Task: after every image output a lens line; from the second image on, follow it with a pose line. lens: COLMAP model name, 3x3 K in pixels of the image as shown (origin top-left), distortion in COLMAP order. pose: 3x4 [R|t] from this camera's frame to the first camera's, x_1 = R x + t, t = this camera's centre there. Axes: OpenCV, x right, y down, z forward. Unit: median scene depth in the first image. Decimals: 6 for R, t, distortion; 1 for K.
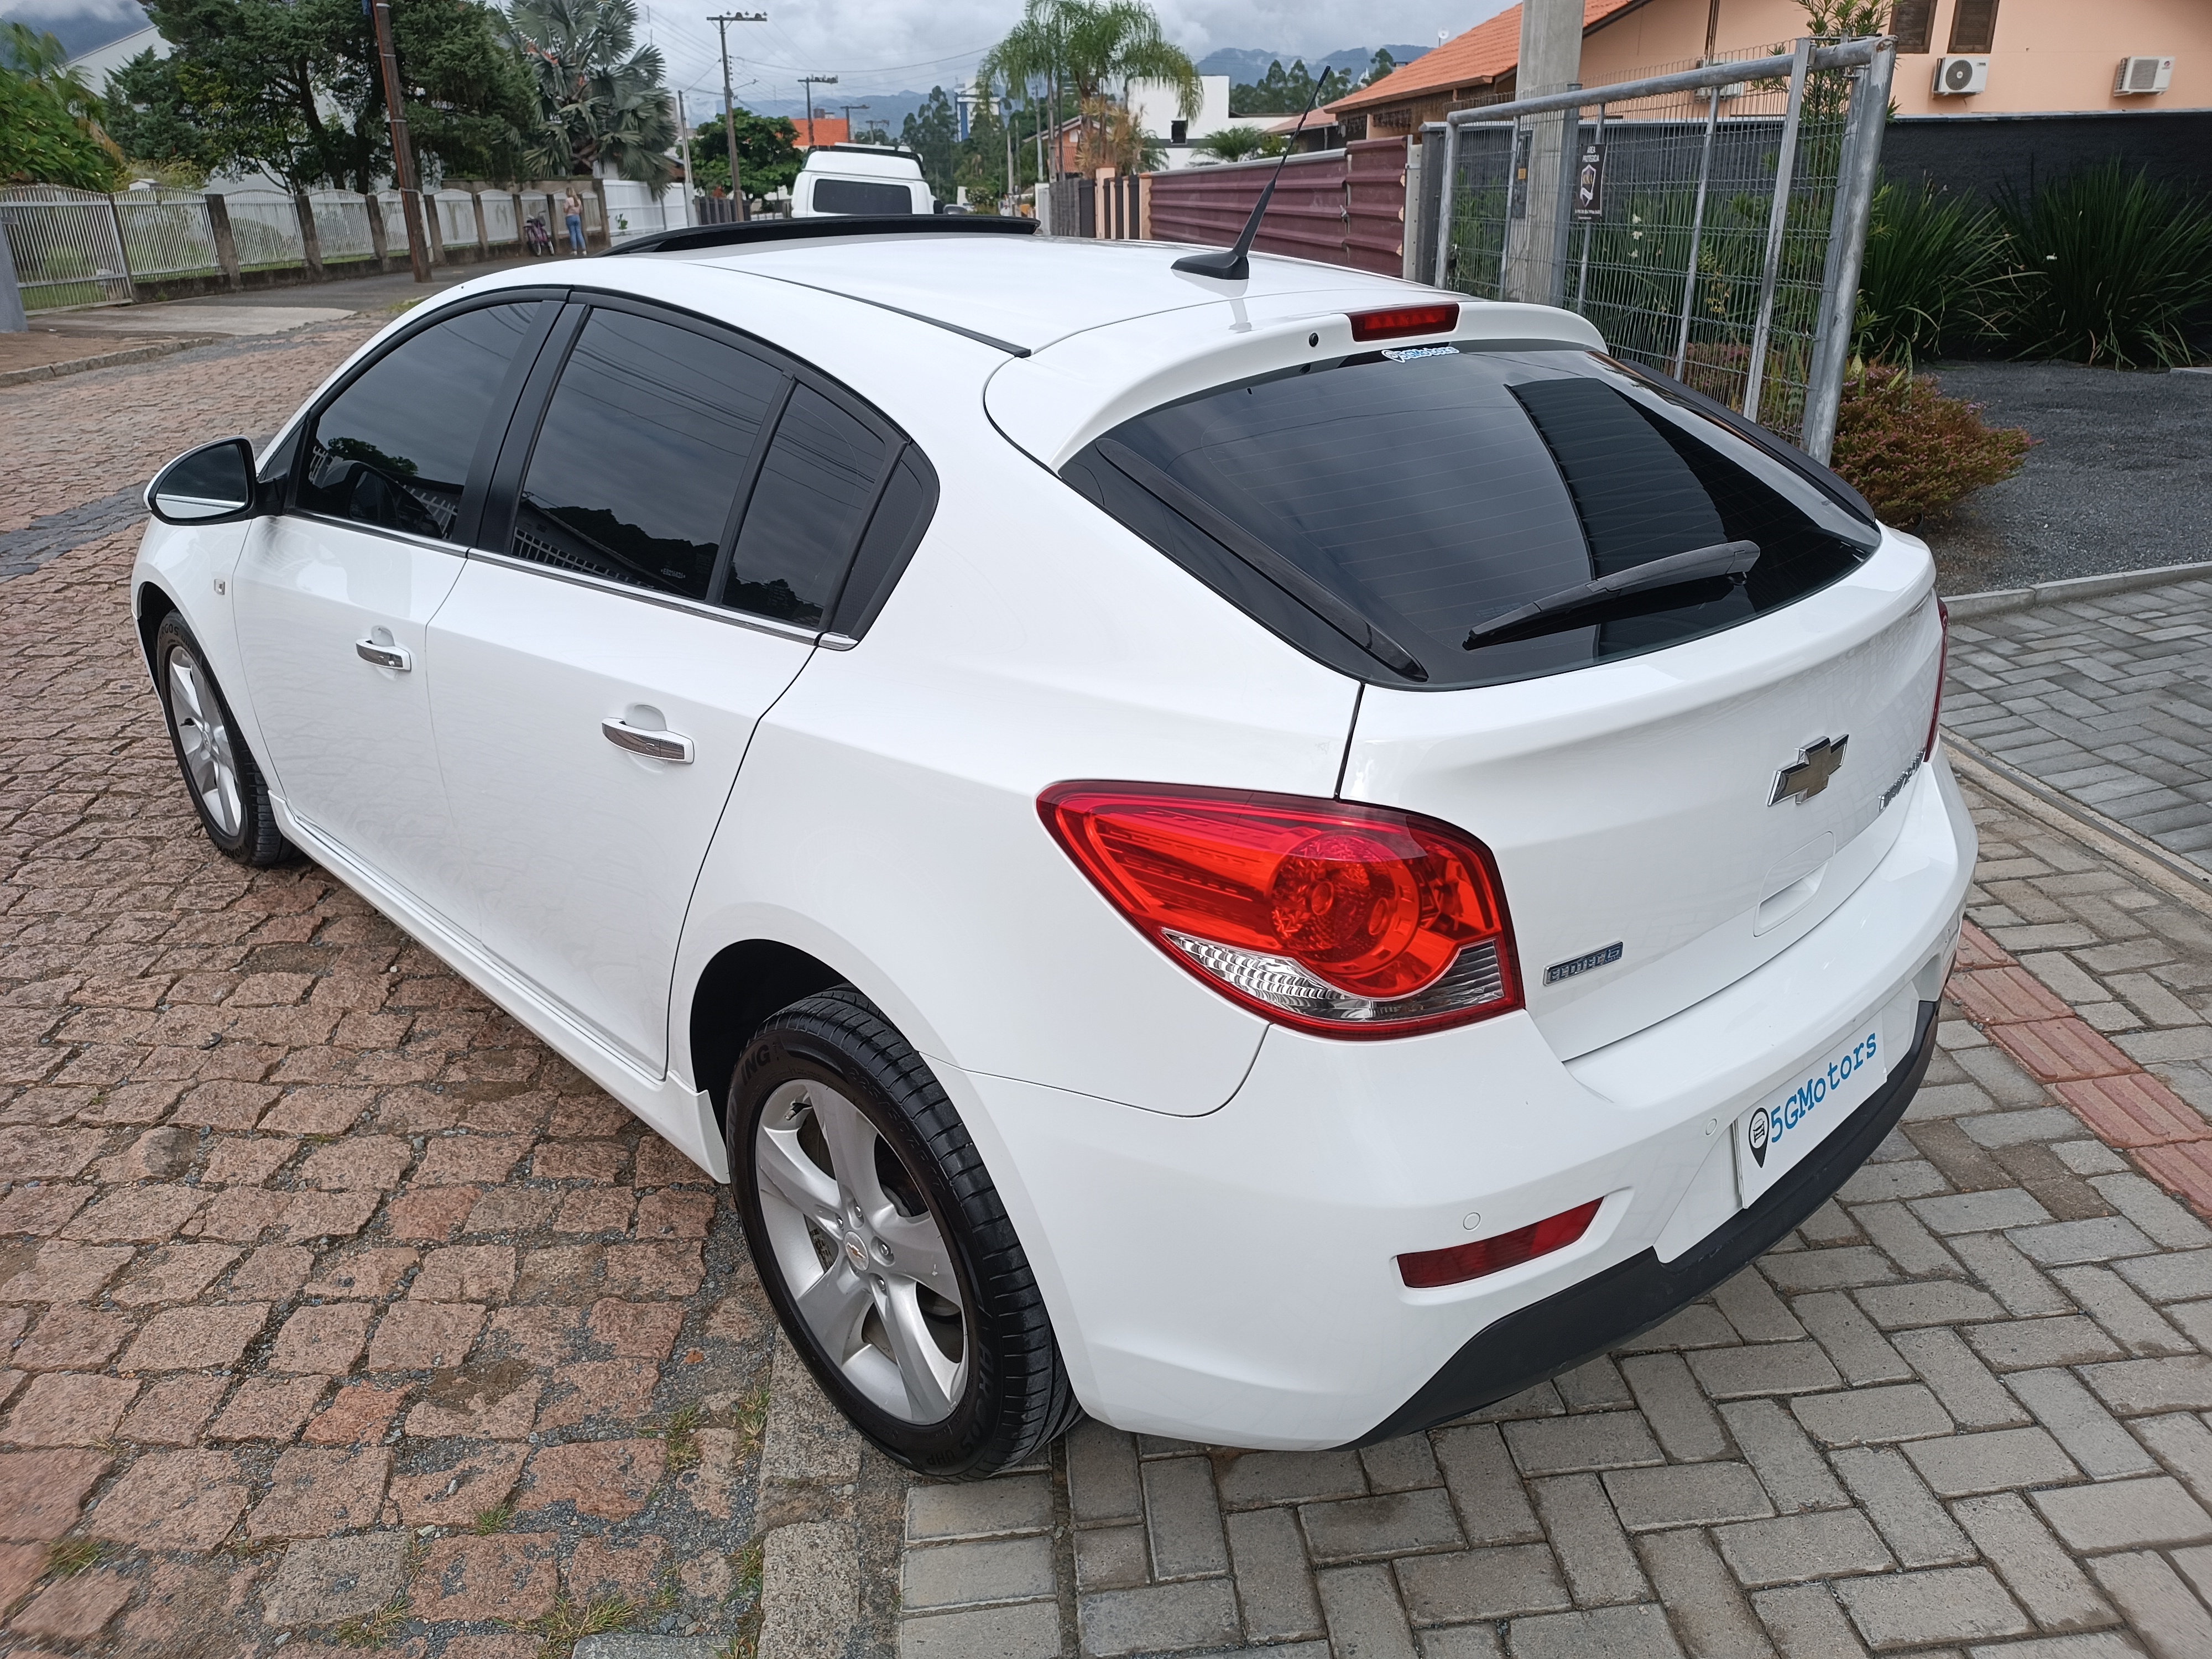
lens RADIAL K [[1572.8, 0, 1106.0], [0, 1572.8, 829.5], [0, 0, 1]] dist [0.014461, -0.010239]
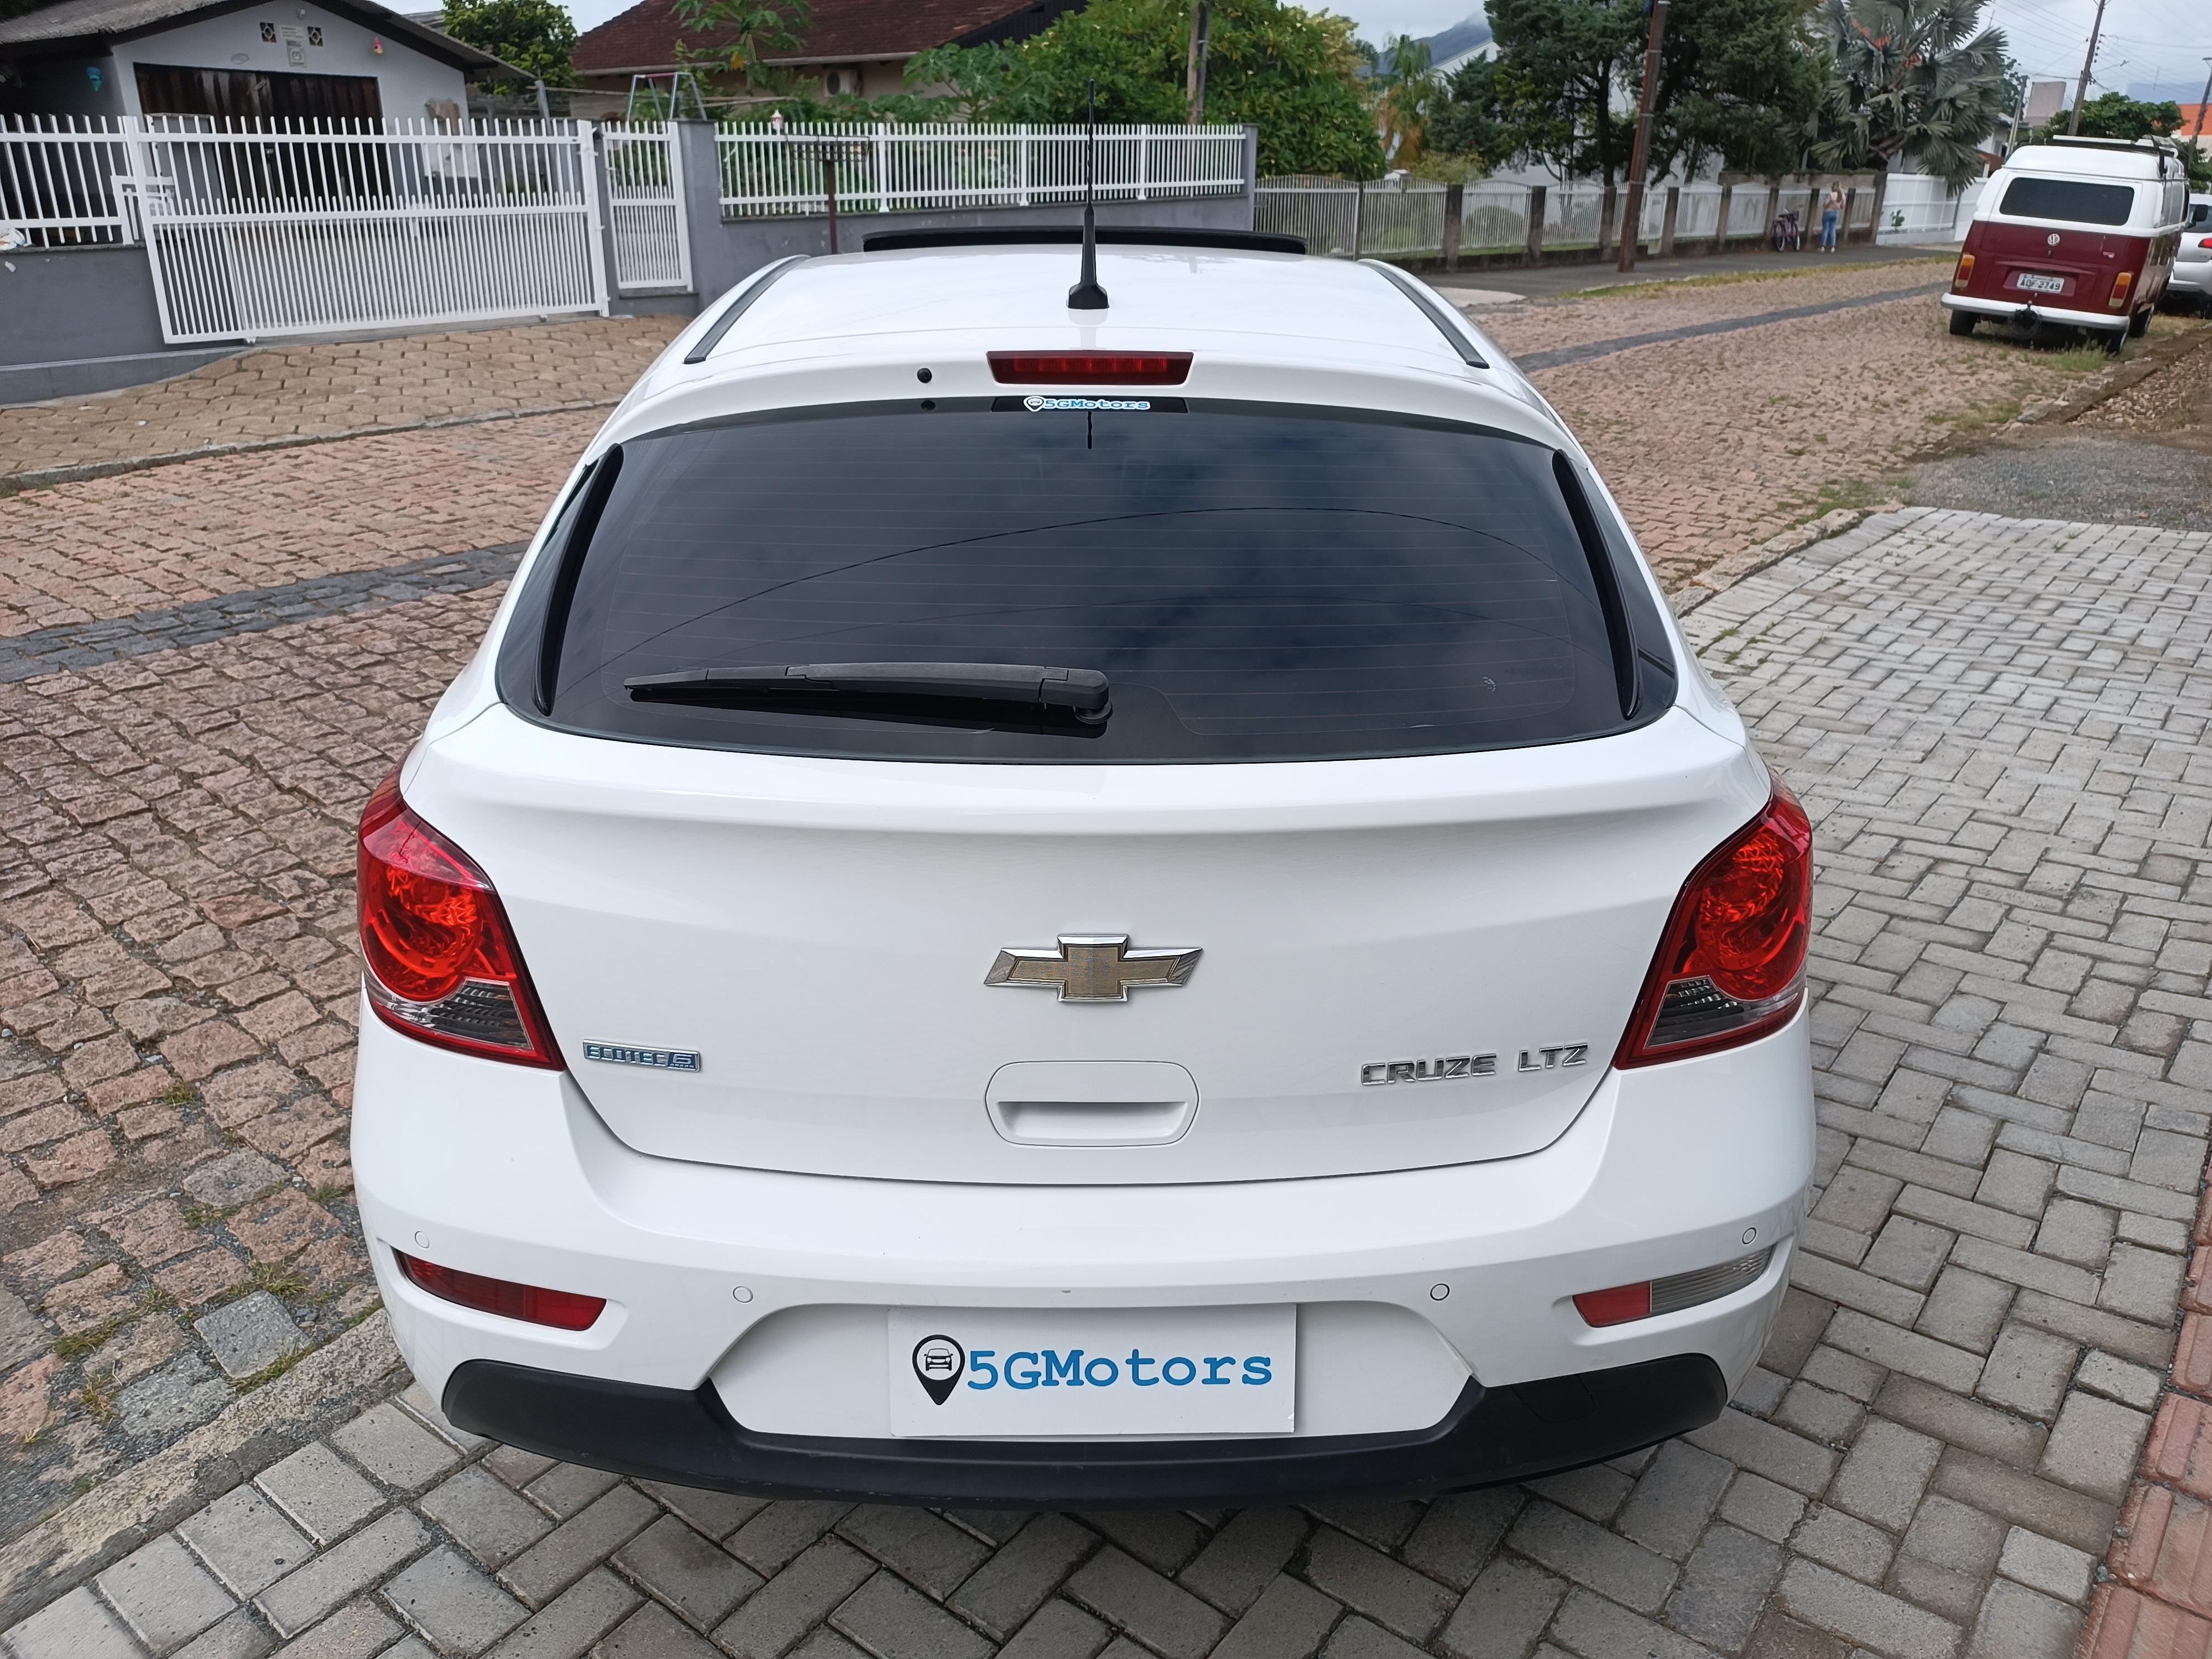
lens RADIAL K [[1563.2, 0, 1103.9], [0, 1563.2, 832.2], [0, 0, 1]] dist [0.020937, -0.014268]
pose [[0.735815, 0.274861, -0.618892, 0.047854], [-0.270315, 0.957169, 0.103712, -0.009735], [0.620891, 0.090983, 0.778599, 0.020110]]
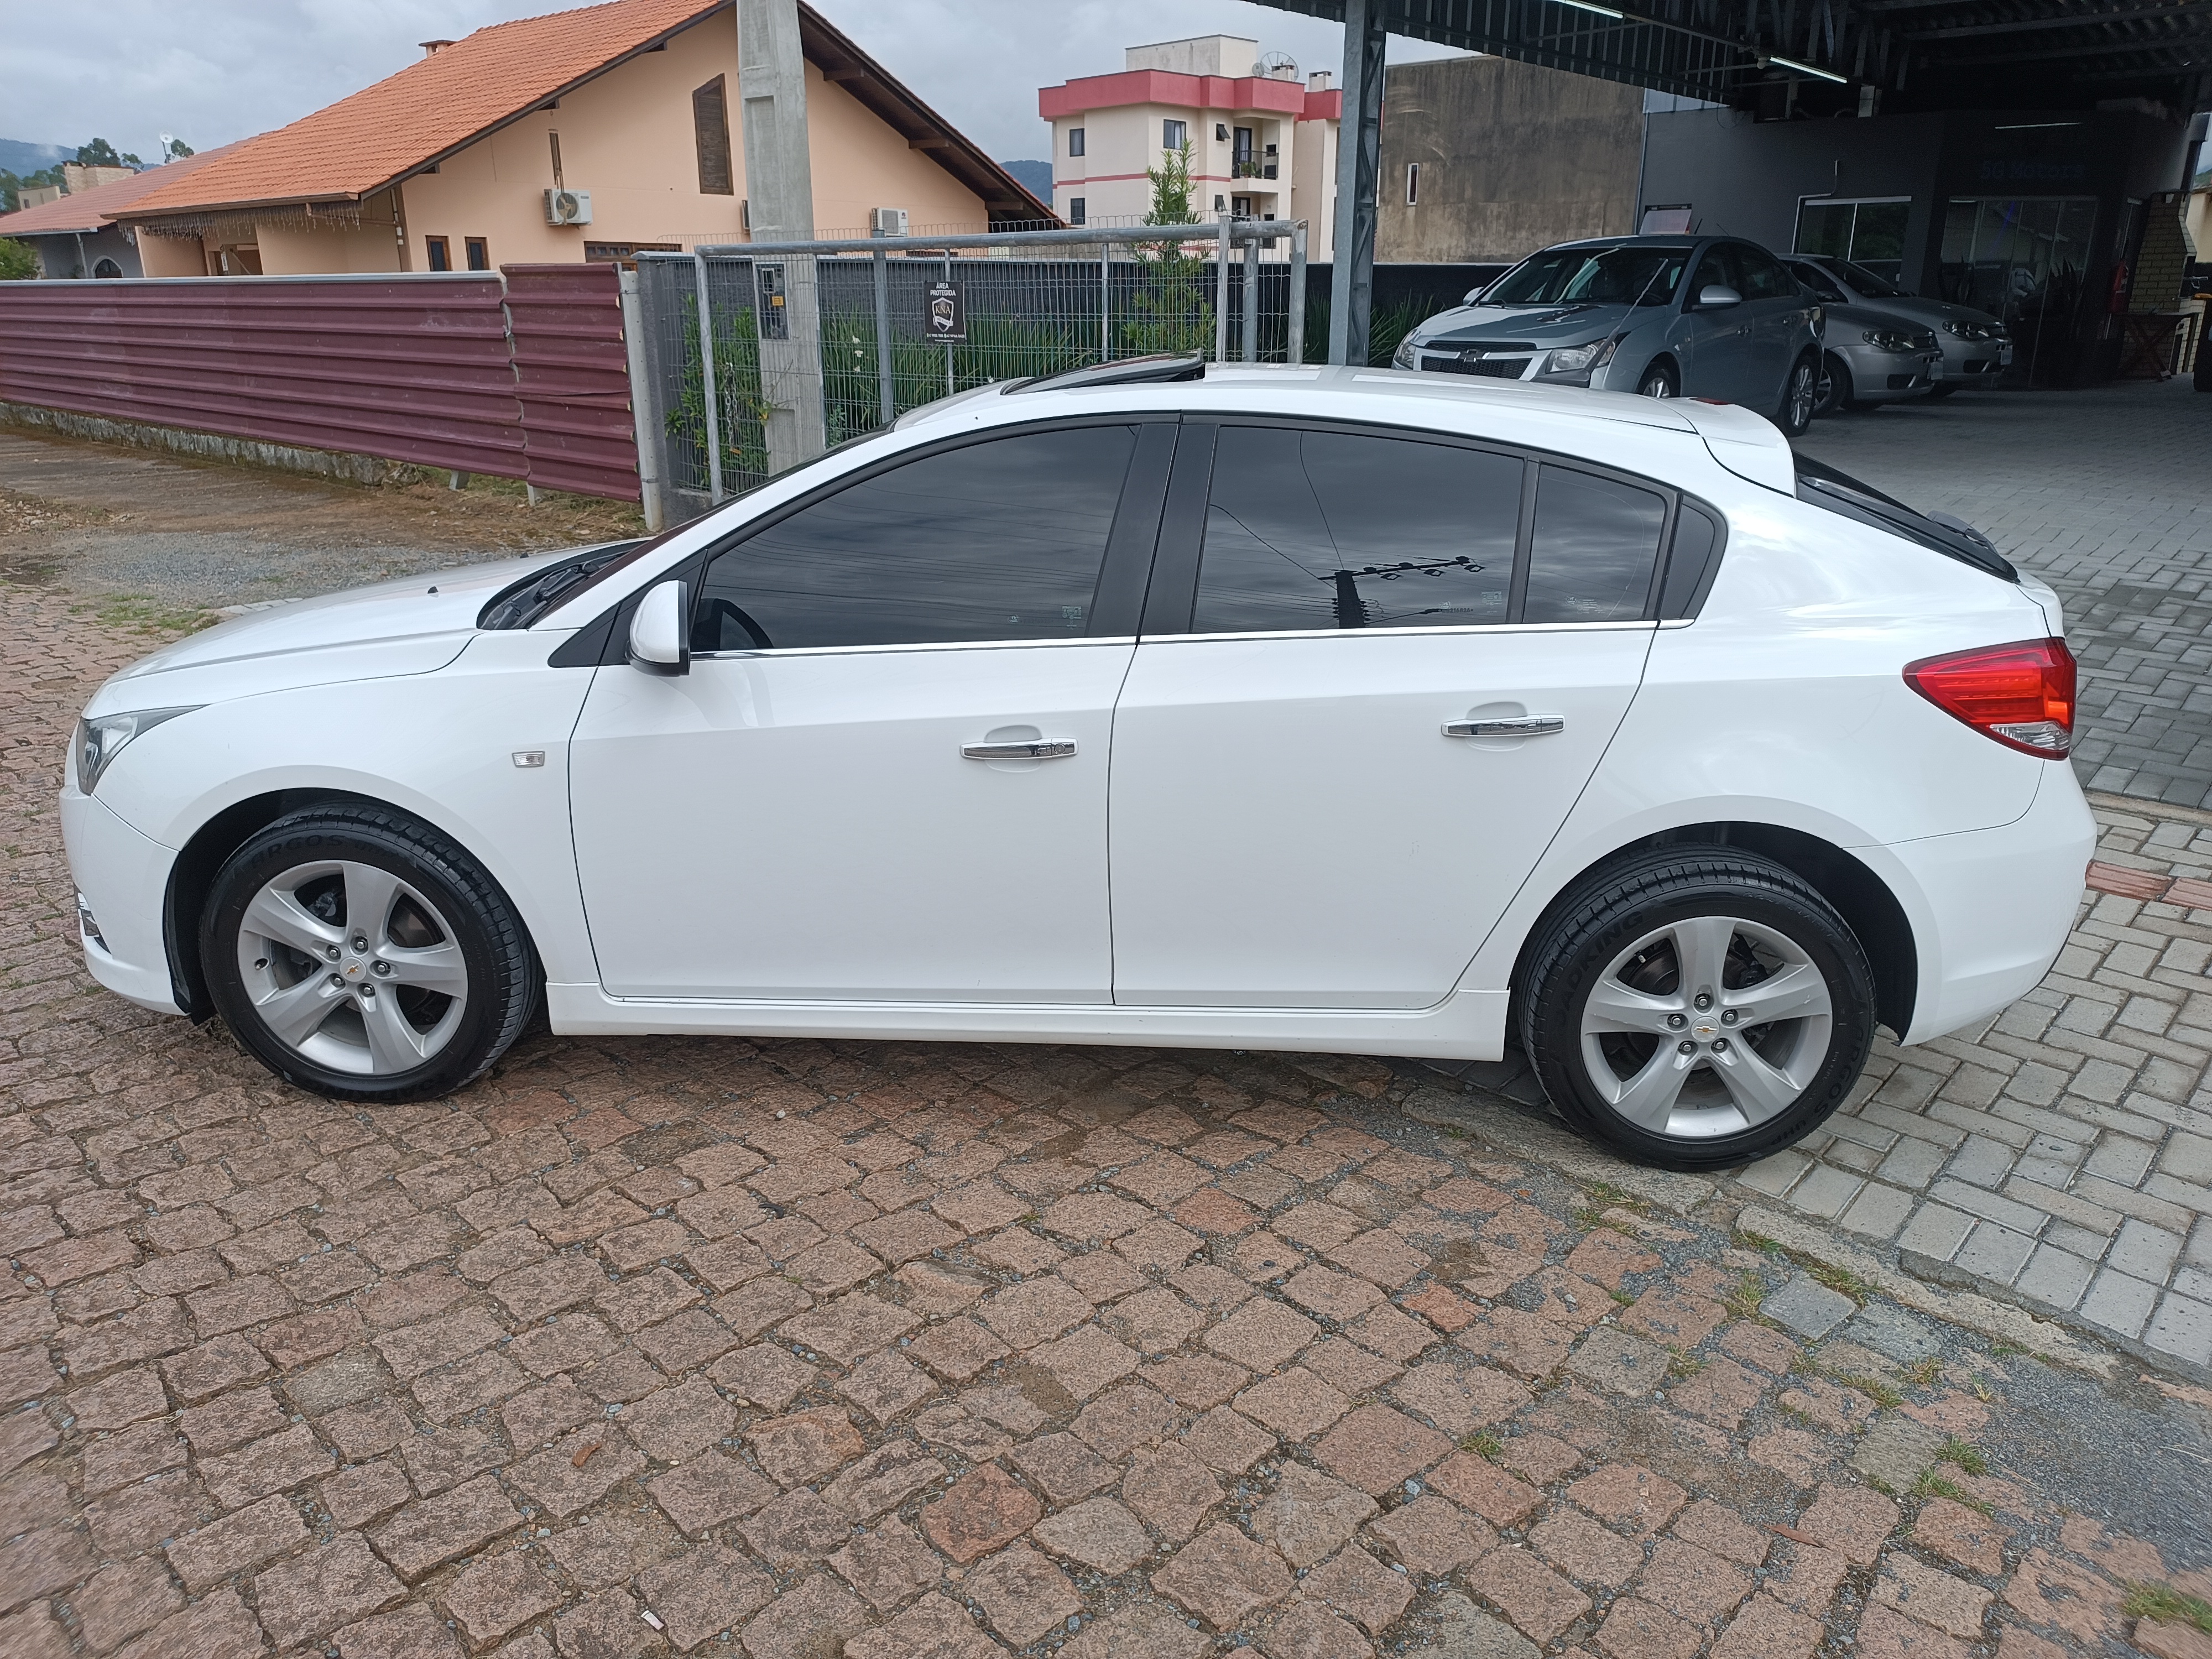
lens RADIAL K [[1563.2, 0, 1103.9], [0, 1563.2, 832.2], [0, 0, 1]] dist [0.020937, -0.014268]
pose [[0.737935, -0.207772, 0.642092, -0.086564], [0.246577, 0.968657, 0.030062, -0.005759], [-0.628213, 0.136141, 0.766038, 0.011096]]
